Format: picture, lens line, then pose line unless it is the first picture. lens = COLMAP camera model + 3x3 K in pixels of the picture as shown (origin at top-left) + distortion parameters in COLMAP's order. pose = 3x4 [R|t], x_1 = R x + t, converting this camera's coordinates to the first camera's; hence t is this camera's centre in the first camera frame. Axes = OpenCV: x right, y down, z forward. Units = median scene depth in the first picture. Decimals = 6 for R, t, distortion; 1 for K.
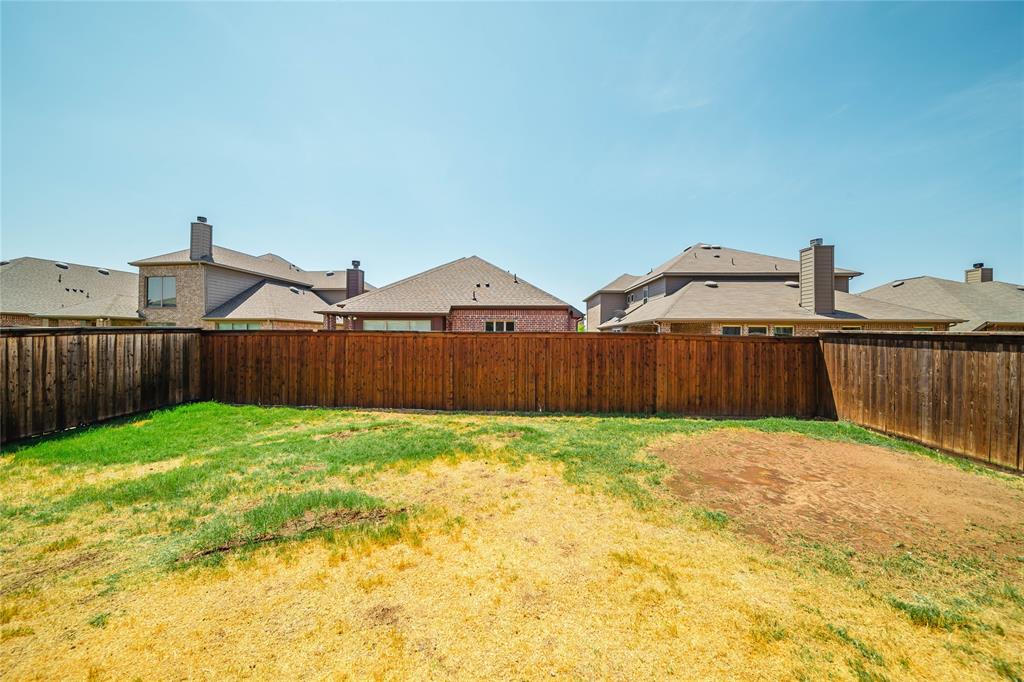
lens RADIAL K [[361.7, 0, 511.5], [0, 361.7, 337.6], [0, 0, 1]] dist [-0.007056, -0.000103]
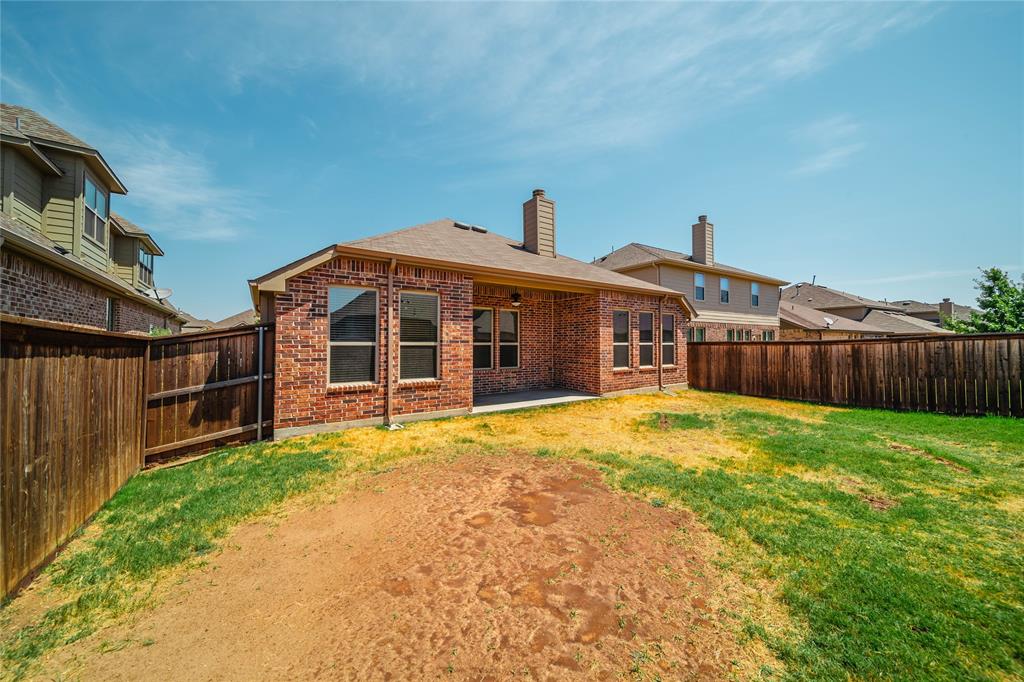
lens RADIAL K [[361.7, 0, 513.4], [0, 361.7, 339.6], [0, 0, 1]] dist [-0.007056, -0.000103]
pose [[-0.783423, -0.015218, -0.621302, 1.314690], [-0.004436, 0.999812, -0.018896, 0.030521], [0.621473, -0.012047, -0.783343, 1.713563]]
